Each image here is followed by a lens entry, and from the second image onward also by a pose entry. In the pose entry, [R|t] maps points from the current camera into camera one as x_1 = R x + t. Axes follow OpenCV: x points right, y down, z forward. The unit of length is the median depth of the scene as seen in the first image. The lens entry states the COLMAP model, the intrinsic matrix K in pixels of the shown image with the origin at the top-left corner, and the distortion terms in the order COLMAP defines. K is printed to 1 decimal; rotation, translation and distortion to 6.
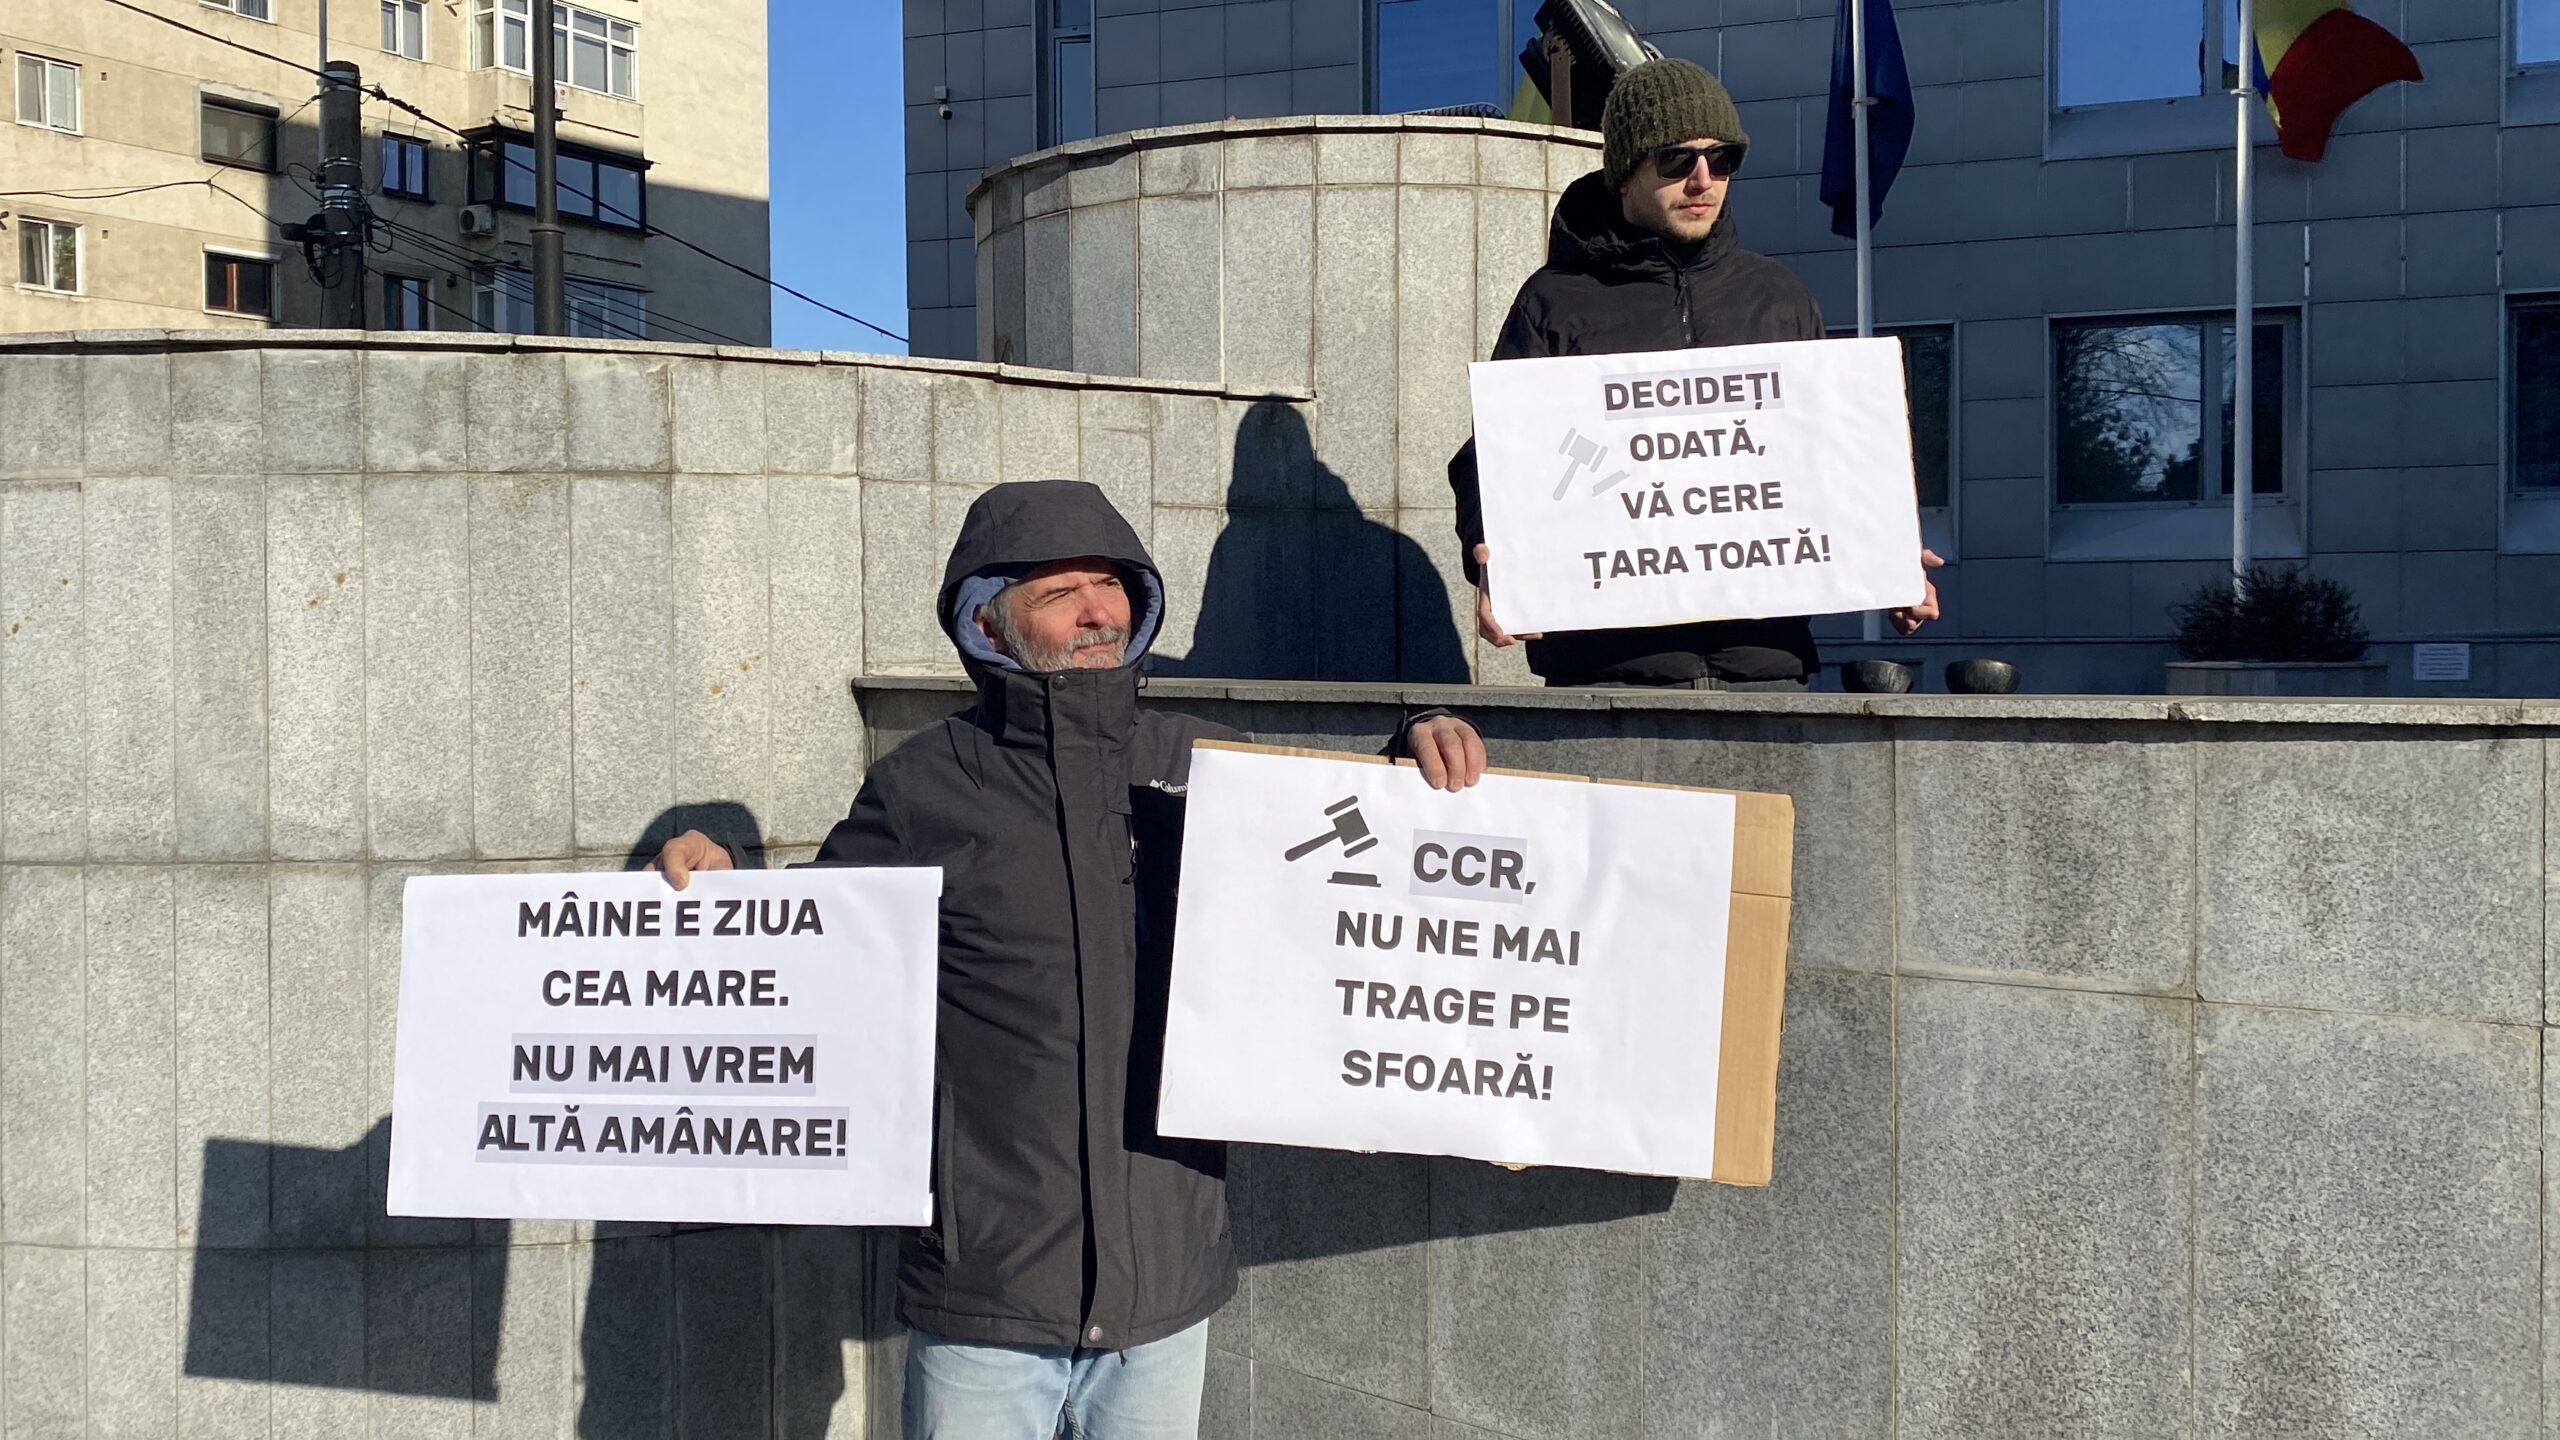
lens RADIAL K [[2225.4, 0, 1294.2], [0, 2225.4, 699.1], [0, 0, 1]] dist [0.041784, -0.033646]
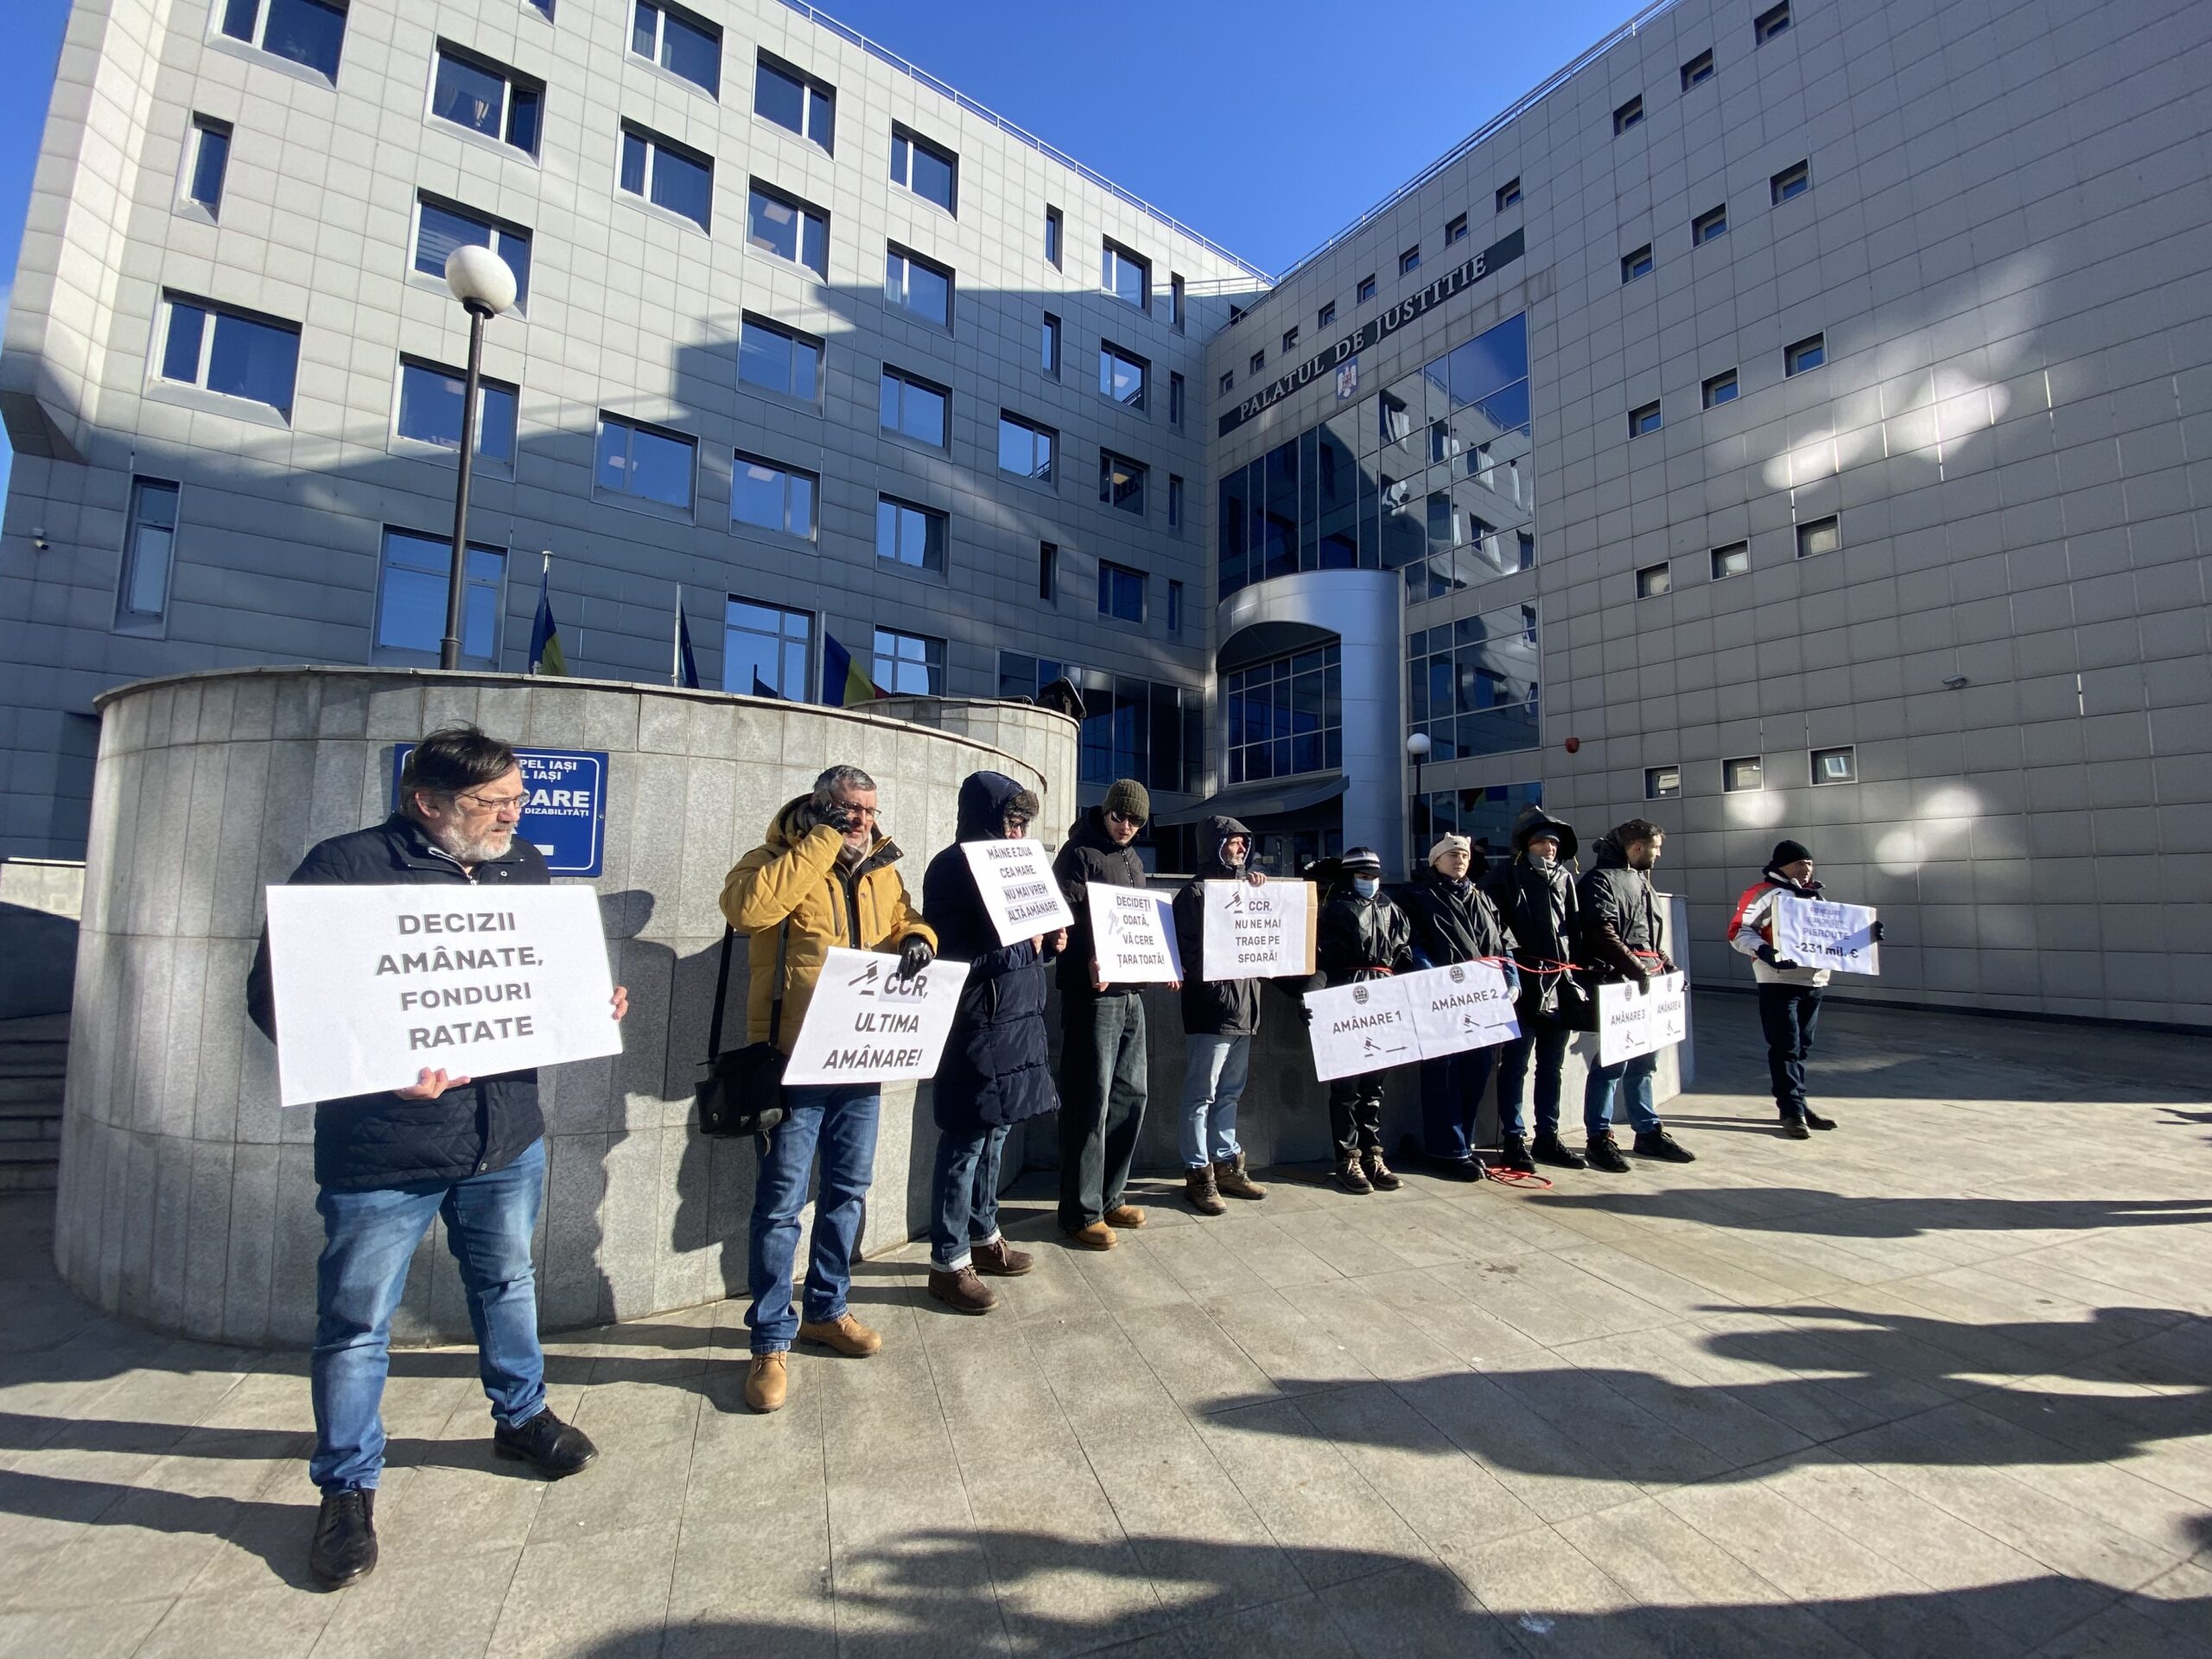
lens RADIAL K [[889.4, 0, 1104.6], [0, 889.4, 837.9], [0, 0, 1]] dist [0.004668, -0.012180]
pose [[0.576563, 0.078902, 0.813234, -0.976419], [0.006995, 0.994813, -0.101478, 0.057217], [-0.817023, 0.064197, 0.573020, 0.207989]]
